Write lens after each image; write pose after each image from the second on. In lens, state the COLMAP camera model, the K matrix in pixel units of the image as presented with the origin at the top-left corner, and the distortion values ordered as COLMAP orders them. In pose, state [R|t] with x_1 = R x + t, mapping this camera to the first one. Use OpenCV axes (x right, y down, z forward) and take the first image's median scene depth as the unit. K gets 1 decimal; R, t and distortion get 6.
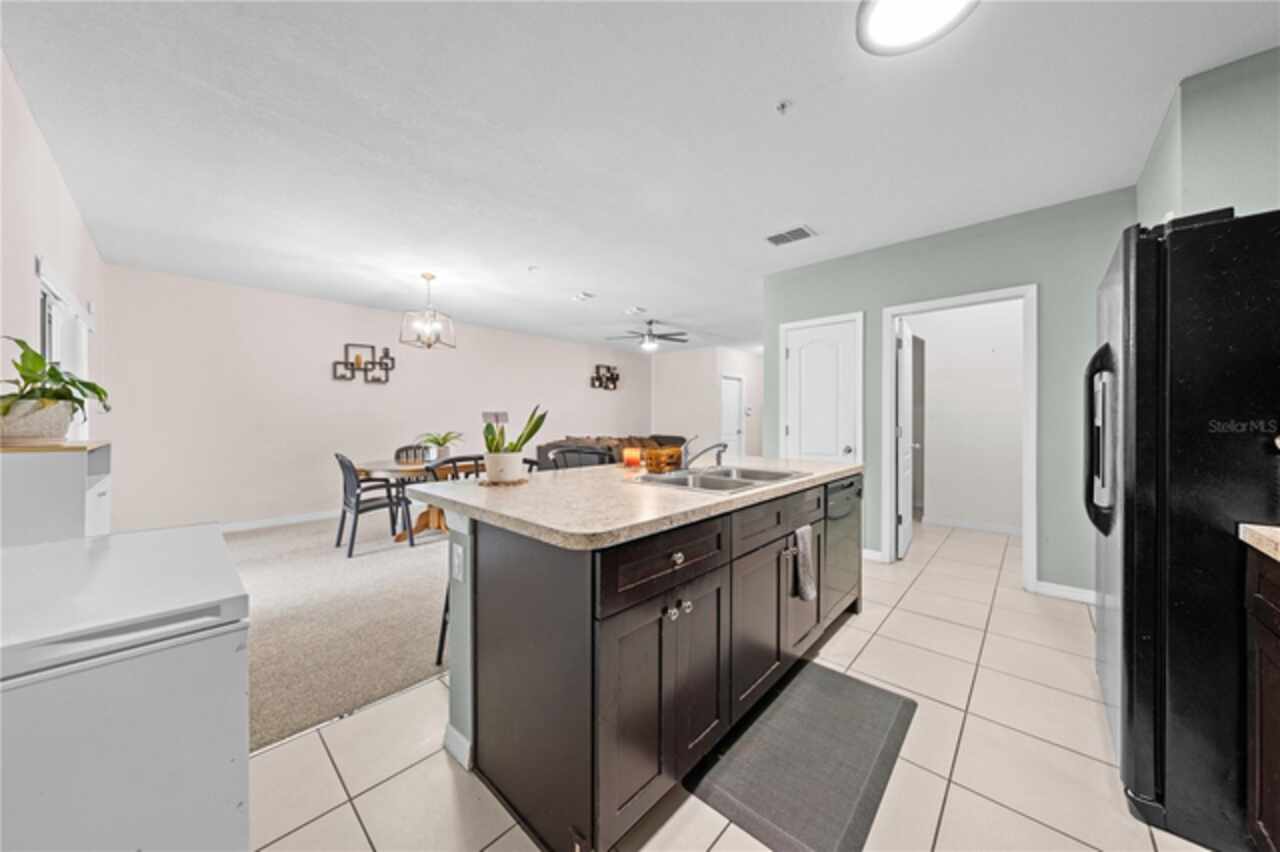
lens RADIAL K [[434.3, 0, 644.4], [0, 434.3, 421.9], [0, 0, 1]] dist [-0.001818, -0.000663]
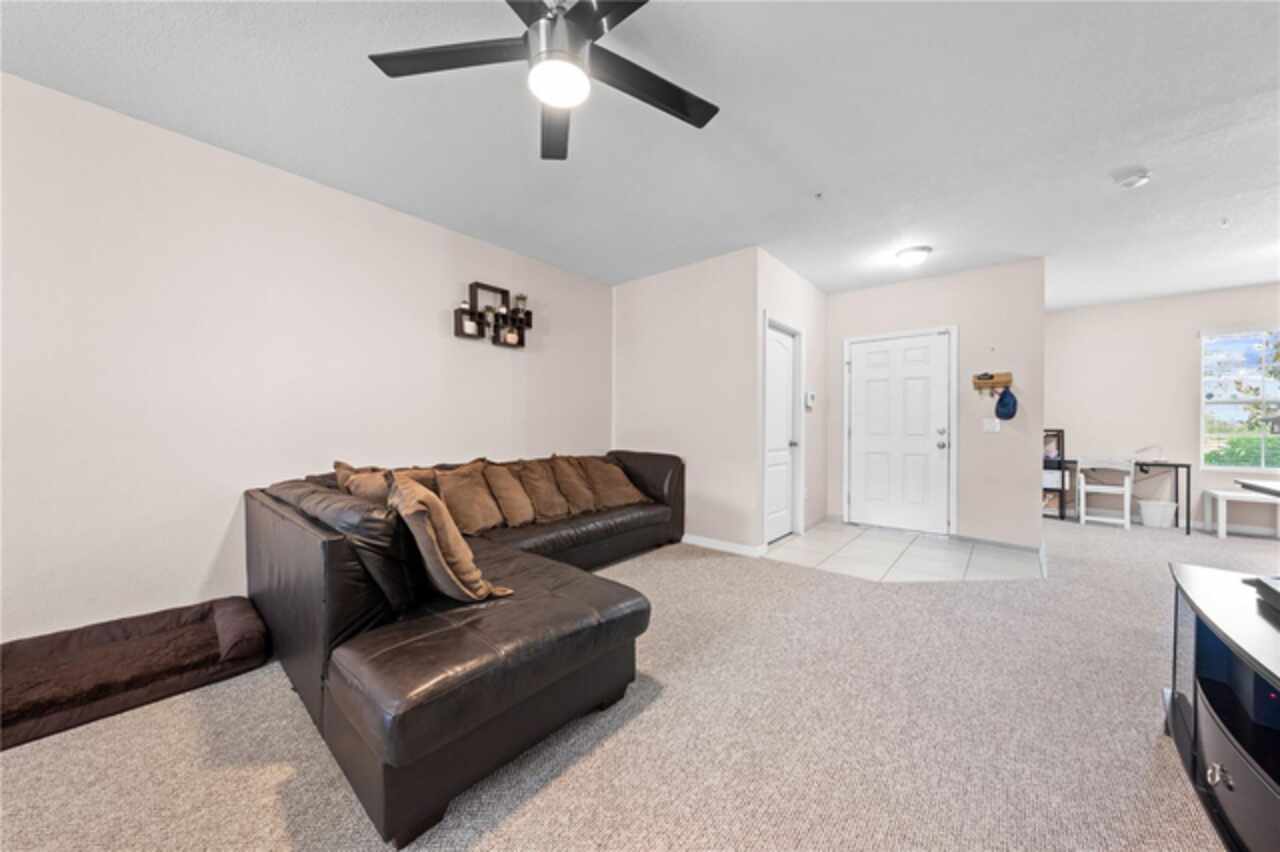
lens RADIAL K [[434.3, 0, 630.6], [0, 434.3, 424.7], [0, 0, 1]] dist [-0.001818, -0.000663]
pose [[0.998991, -0.005287, 0.044608, 0.018967], [0.005237, 0.999986, 0.001247, -0.000016], [-0.044614, -0.001012, 0.999004, 0.597702]]
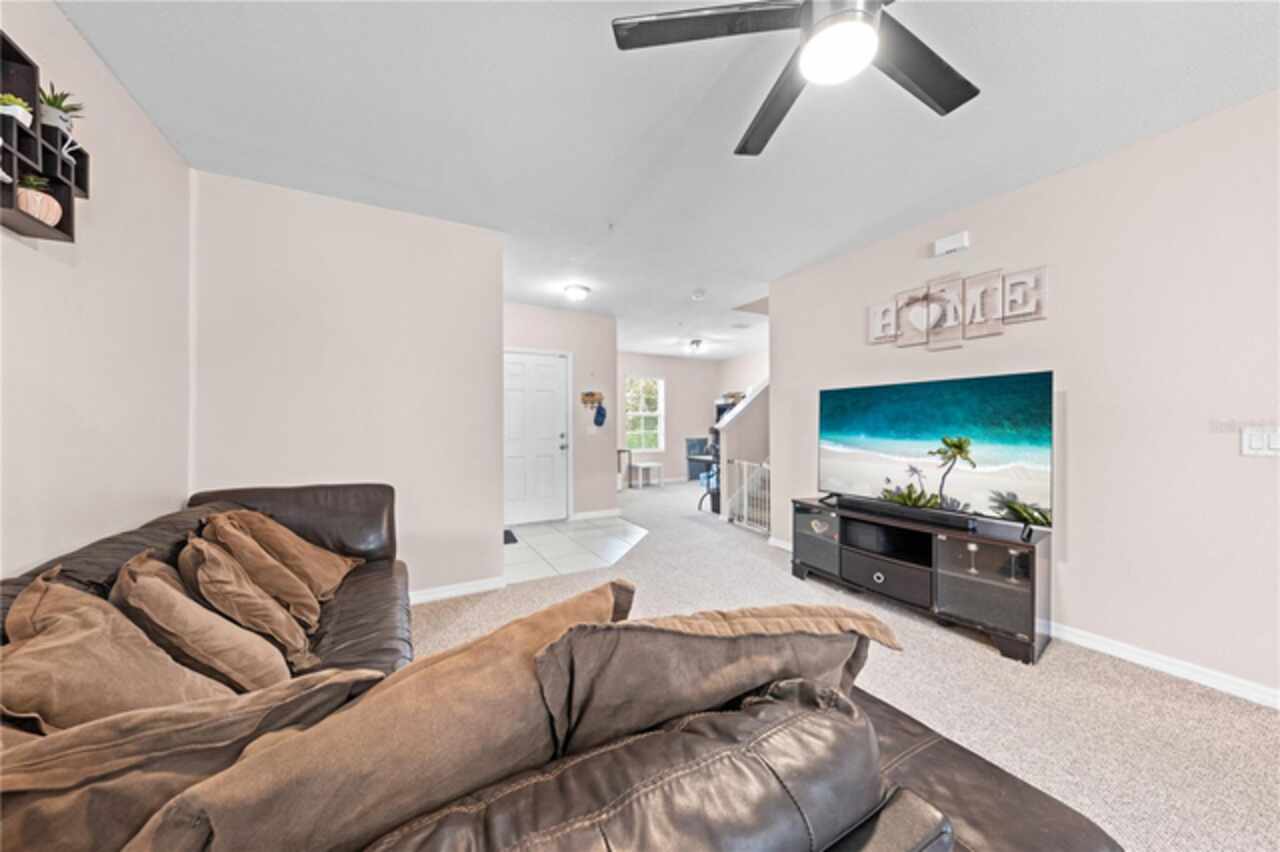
lens RADIAL K [[434.3, 0, 644.3], [0, 434.3, 422.3], [0, 0, 1]] dist [-0.001818, -0.000663]
pose [[0.290838, -0.005019, 0.956759, -0.158380], [0.001436, 0.999987, 0.004809, -0.011634], [-0.956771, -0.000025, 0.290841, 0.789151]]
